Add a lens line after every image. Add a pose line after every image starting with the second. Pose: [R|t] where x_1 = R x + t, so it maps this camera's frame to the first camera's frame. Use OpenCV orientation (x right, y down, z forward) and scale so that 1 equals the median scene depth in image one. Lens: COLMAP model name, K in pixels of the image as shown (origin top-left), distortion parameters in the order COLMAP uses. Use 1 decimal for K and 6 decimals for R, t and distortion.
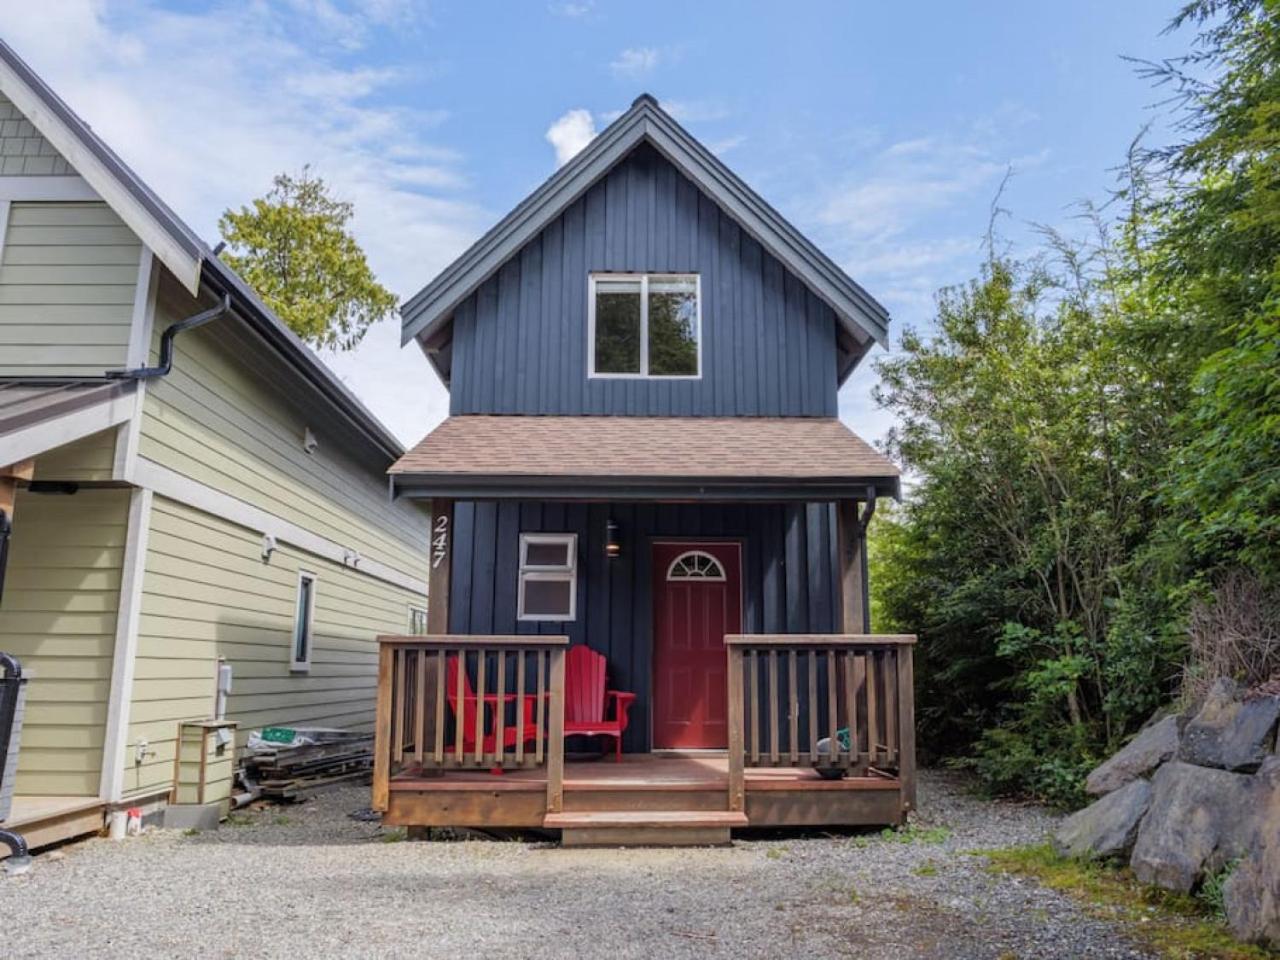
lens RADIAL K [[939.6, 0, 640.0], [0, 939.6, 480.0], [0, 0, 1]] dist [-0.053648, 0.000824]
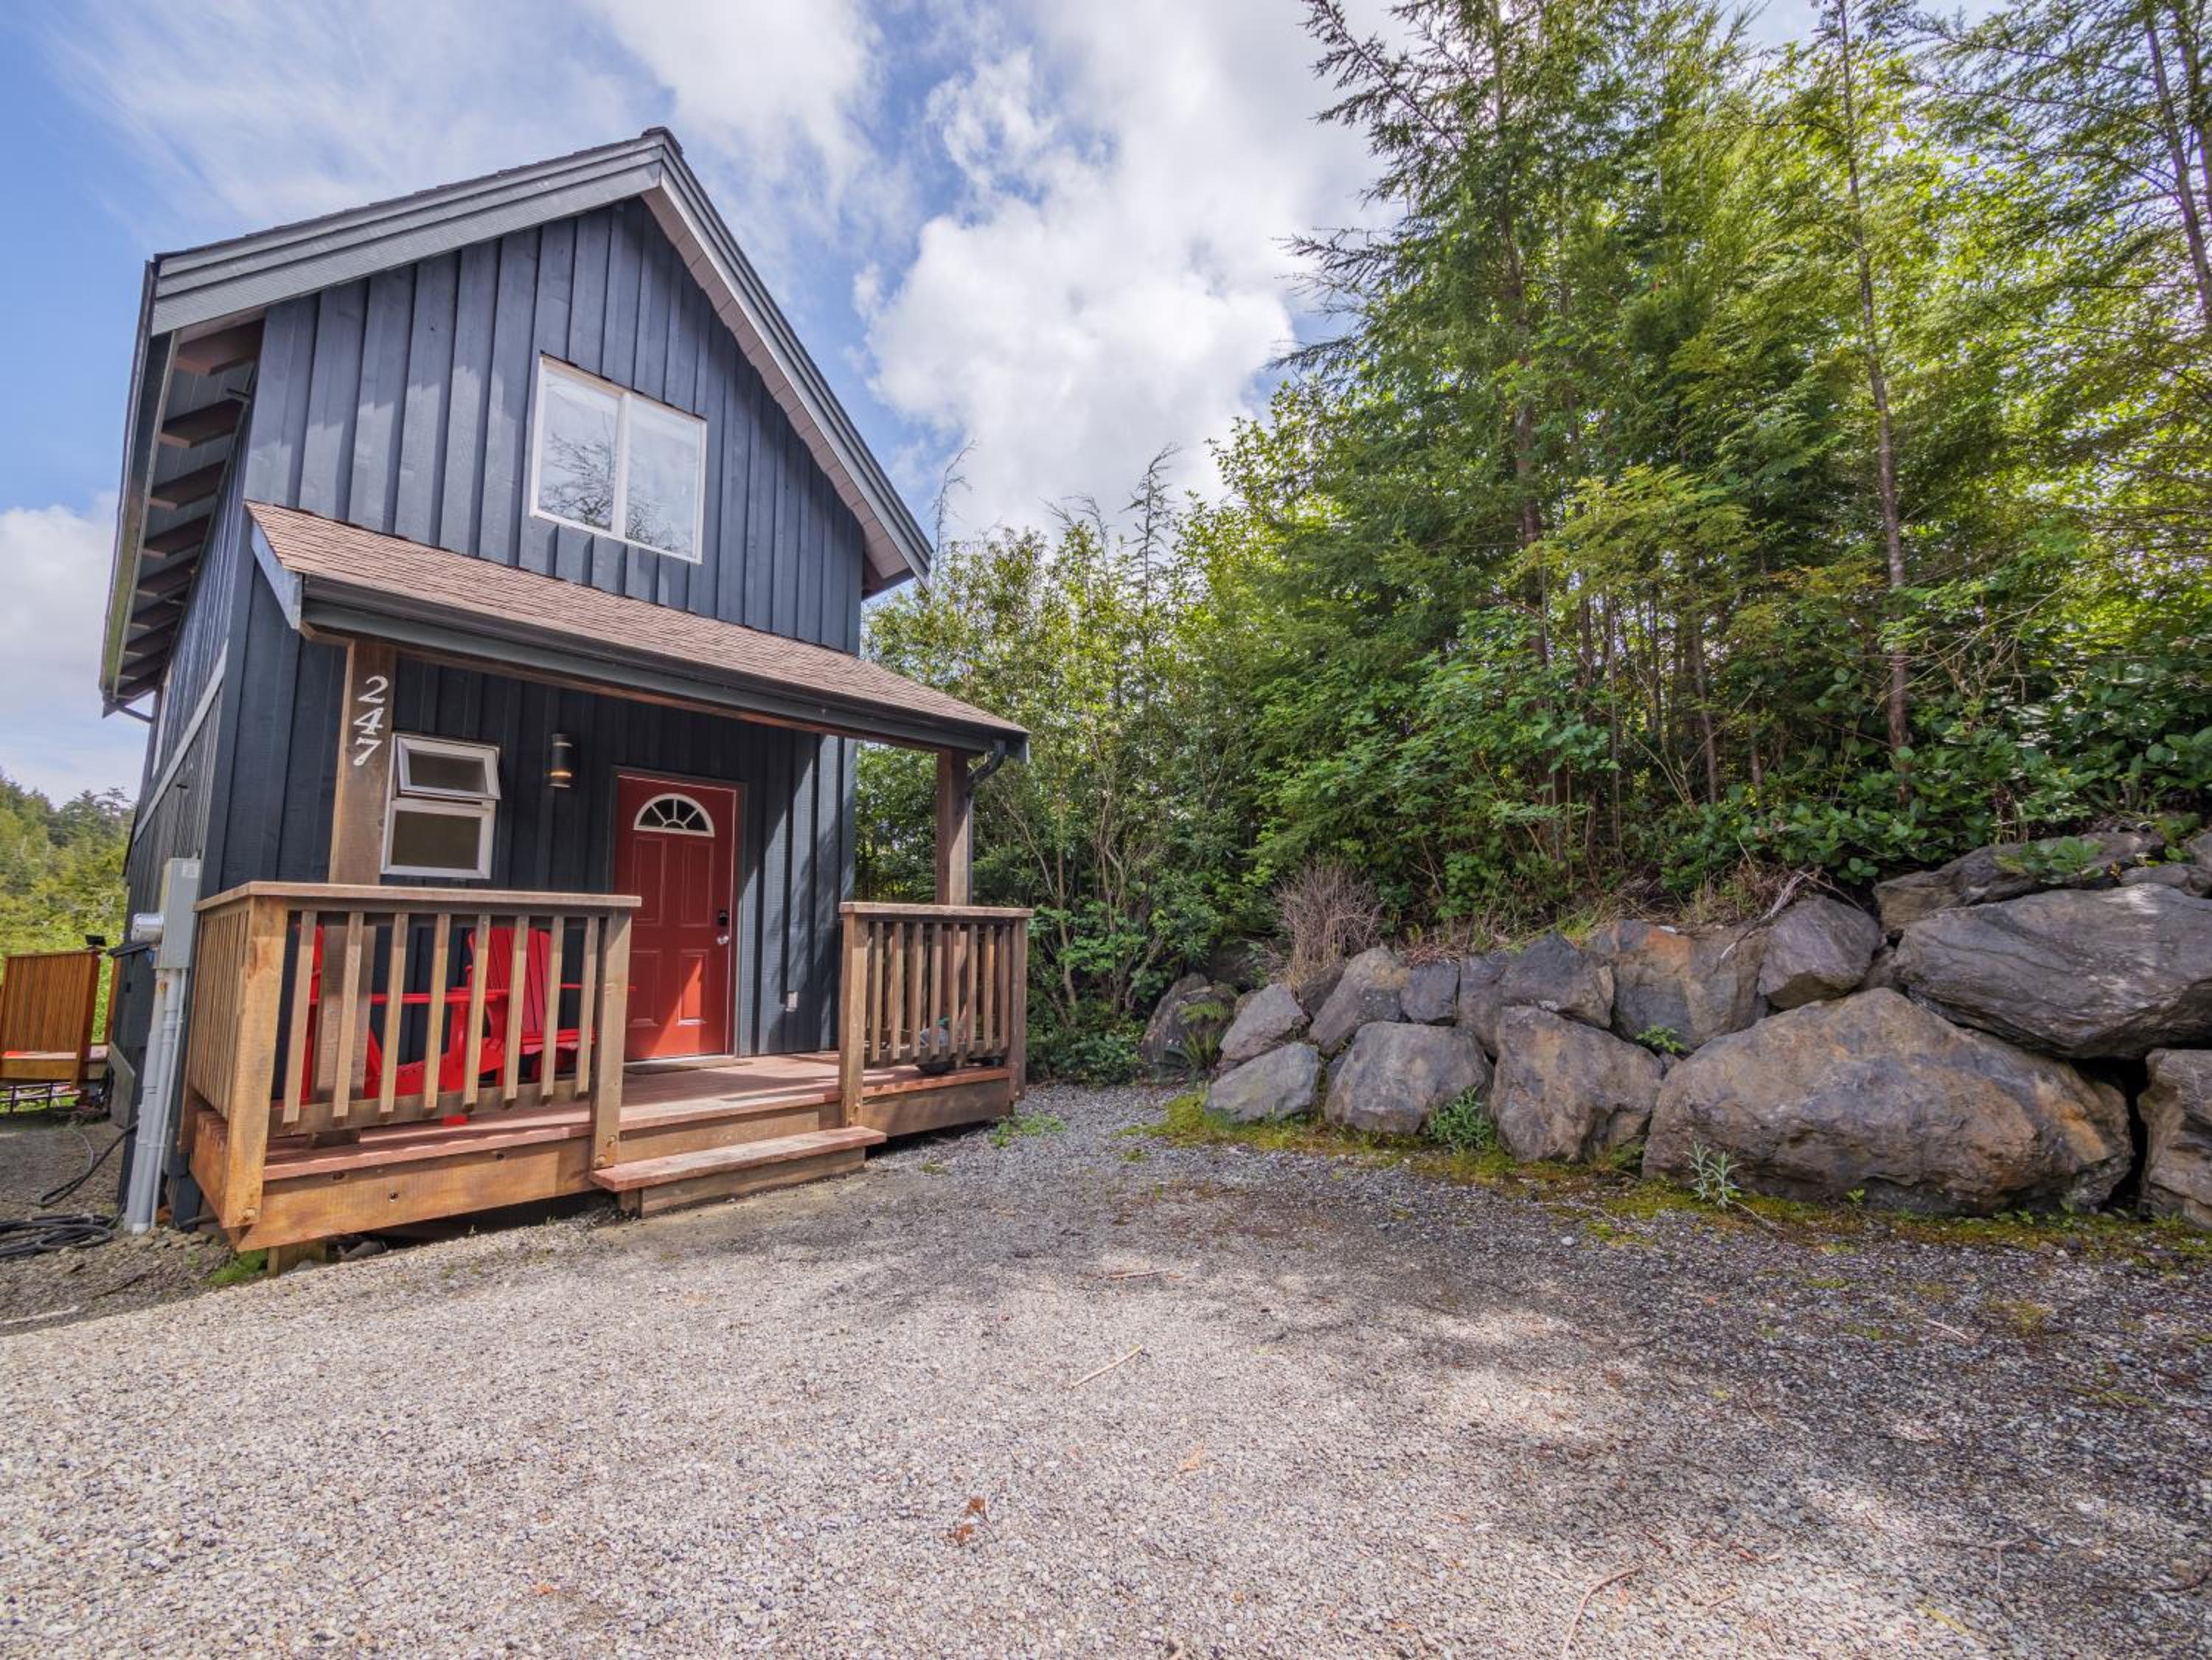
lens RADIAL K [[982.1, 0, 1106.0], [0, 982.1, 830.0], [0, 0, 1]] dist [0.003043, 0.000314]
pose [[0.679152, 0.083684, 0.729211, -0.336822], [-0.124960, 0.992159, 0.002522, 0.074155], [-0.723282, -0.092835, 0.684284, 0.281914]]
